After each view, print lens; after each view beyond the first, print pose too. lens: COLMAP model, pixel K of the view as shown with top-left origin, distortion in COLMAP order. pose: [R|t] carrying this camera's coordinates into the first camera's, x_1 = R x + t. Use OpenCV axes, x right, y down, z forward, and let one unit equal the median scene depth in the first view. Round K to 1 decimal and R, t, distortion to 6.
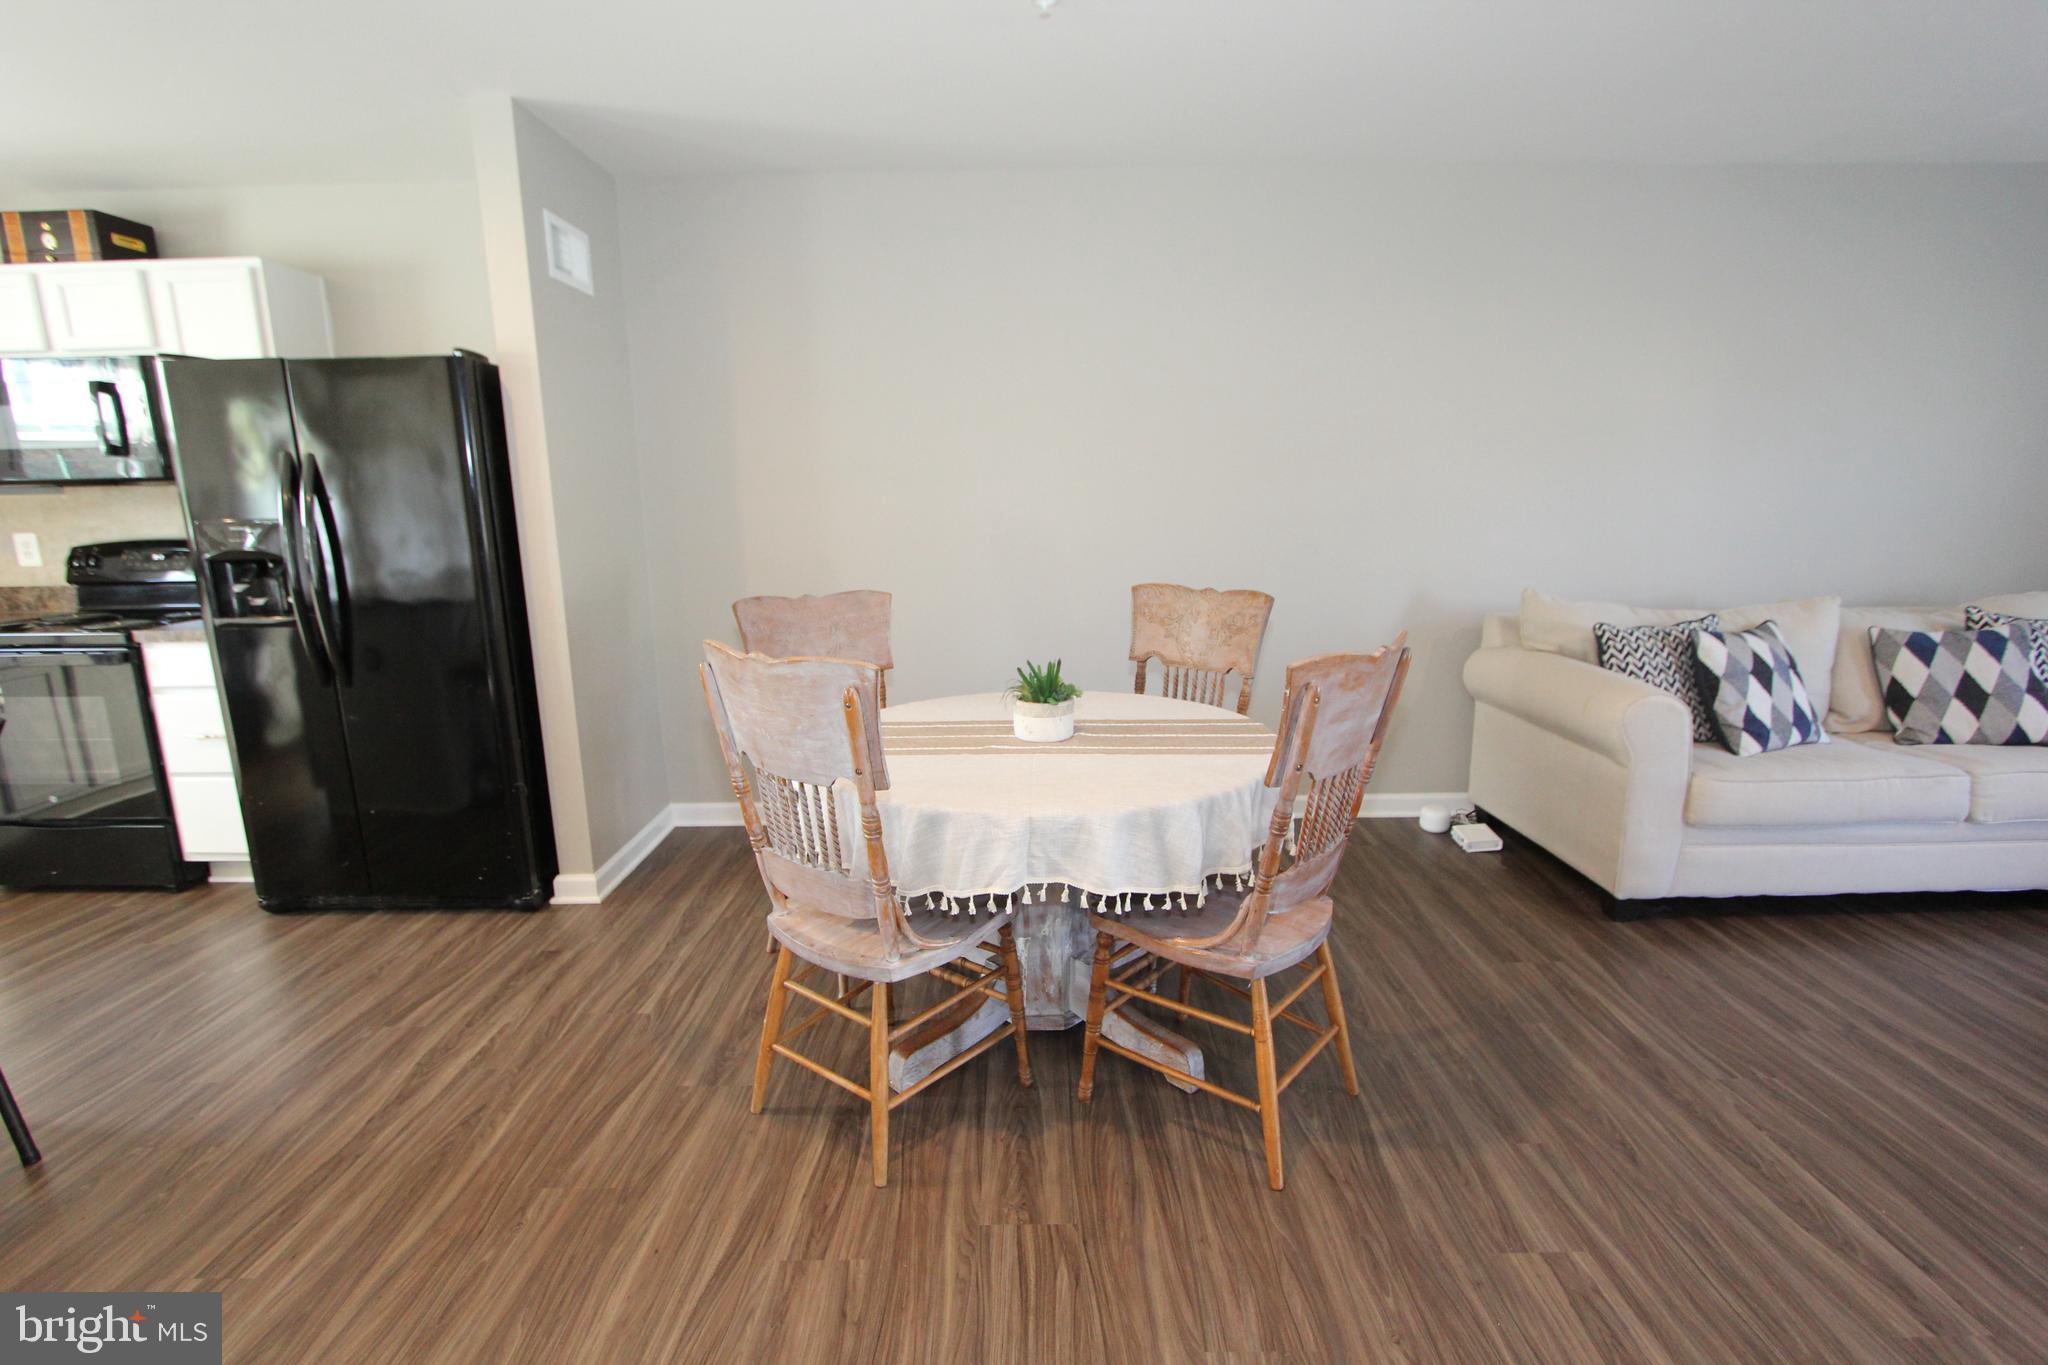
lens RADIAL K [[947.9, 0, 1017.6], [0, 947.9, 688.2], [0, 0, 1]] dist [-0.020439, 0.003256]
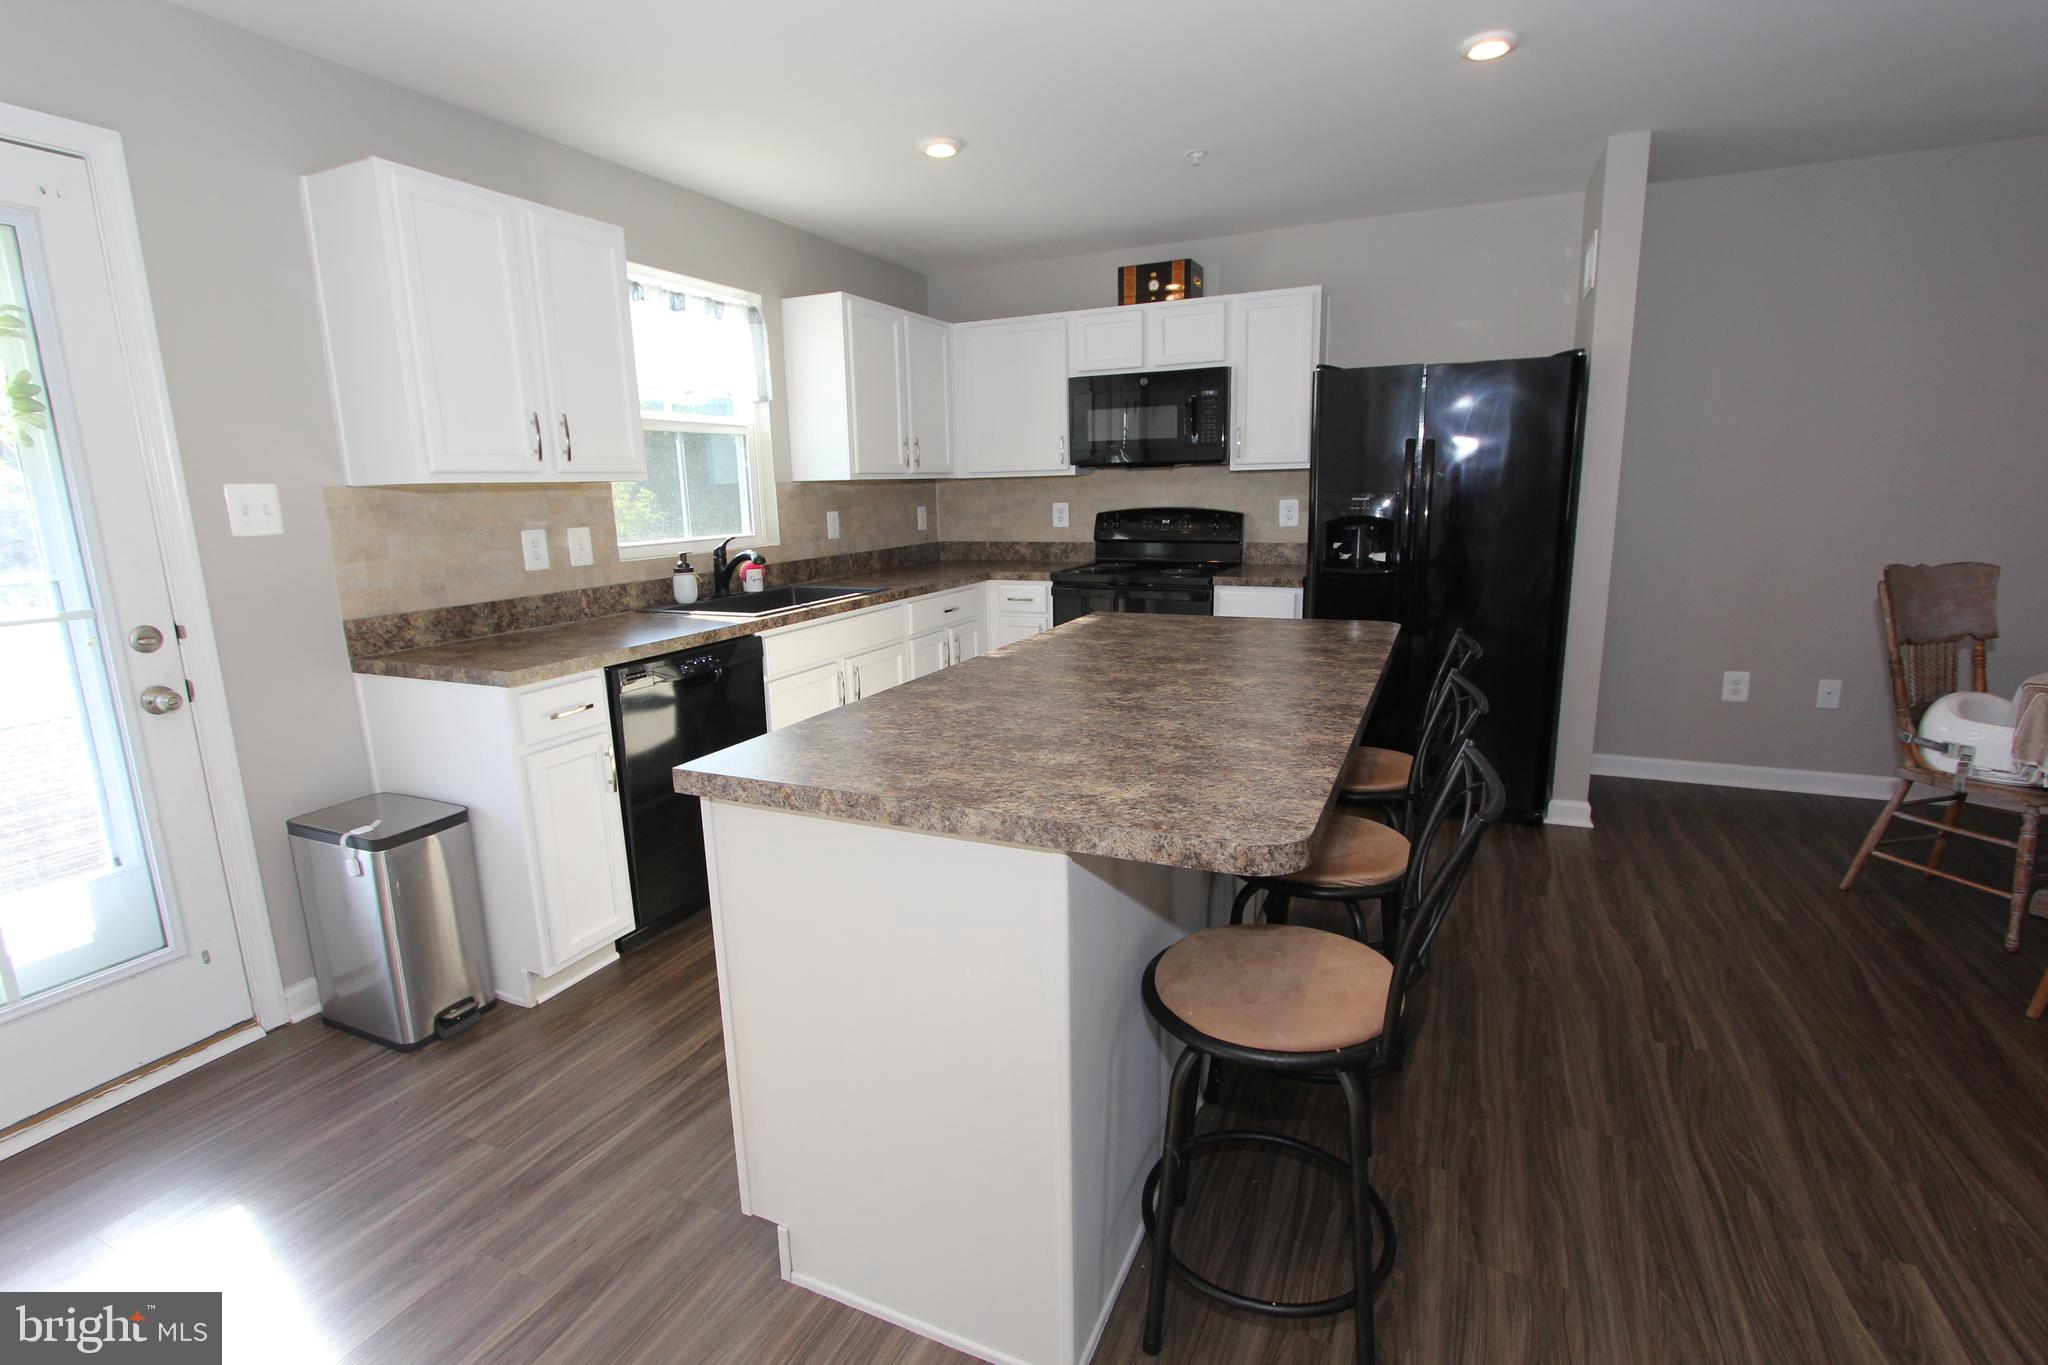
lens RADIAL K [[947.9, 0, 1022.3], [0, 947.9, 676.7], [0, 0, 1]] dist [-0.020439, 0.003256]
pose [[0.912292, 0.074791, -0.402653, -0.658543], [-0.070870, 0.997181, 0.024652, 0.068578], [0.403362, 0.006046, 0.915020, -0.348763]]
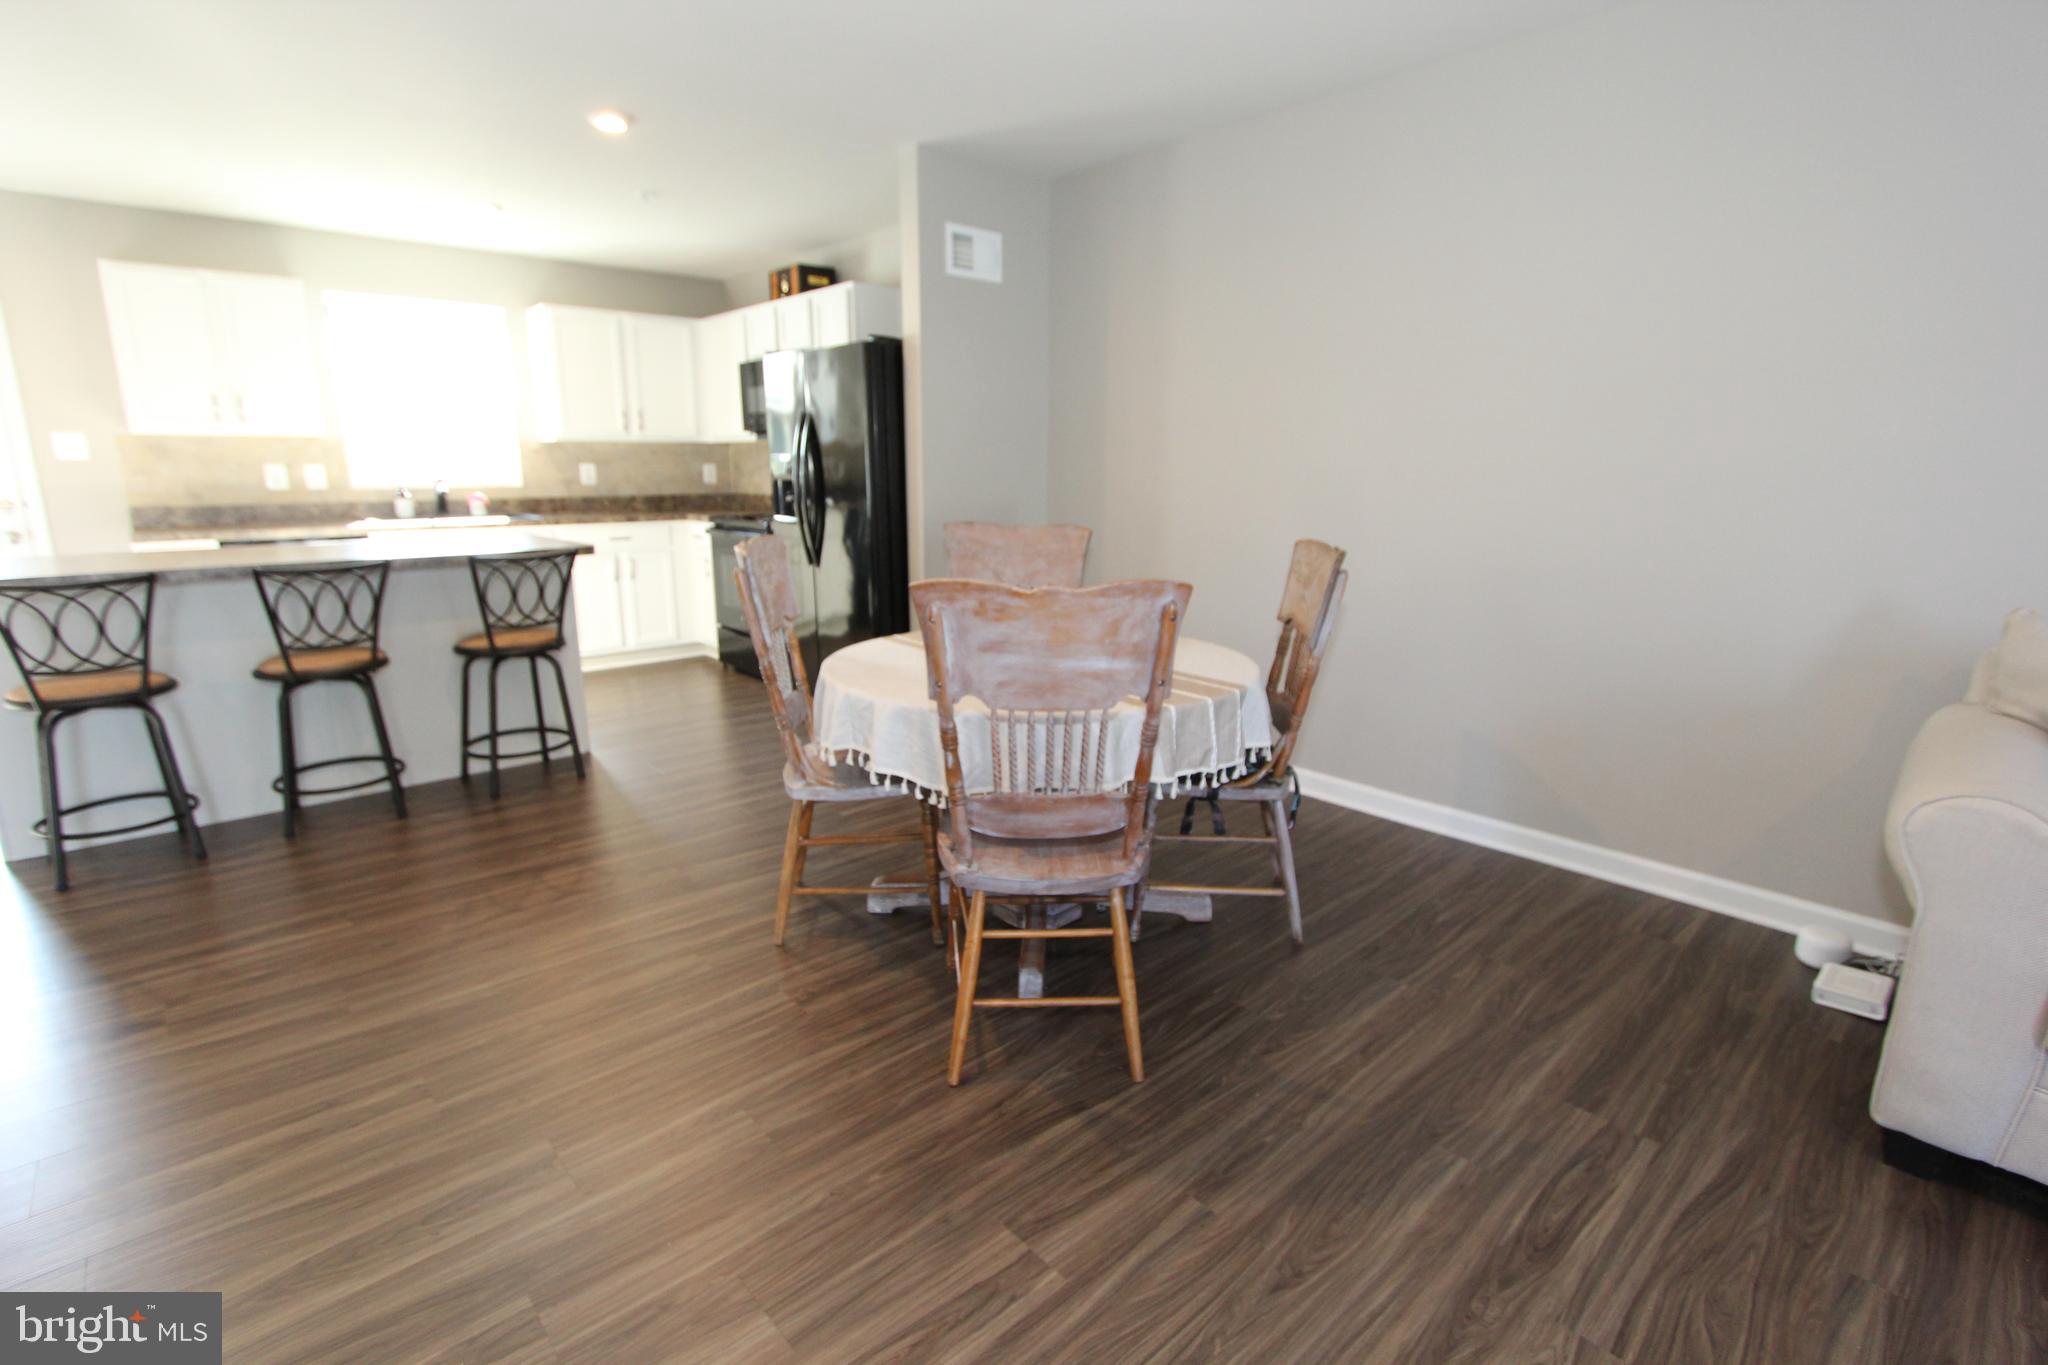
lens RADIAL K [[947.9, 0, 1016.2], [0, 947.9, 683.6], [0, 0, 1]] dist [-0.020439, 0.003256]
pose [[0.674538, 0.182742, -0.715265, 0.604620], [-0.158678, 0.982122, 0.101277, -0.021034], [0.720985, 0.045182, 0.691476, 0.174161]]
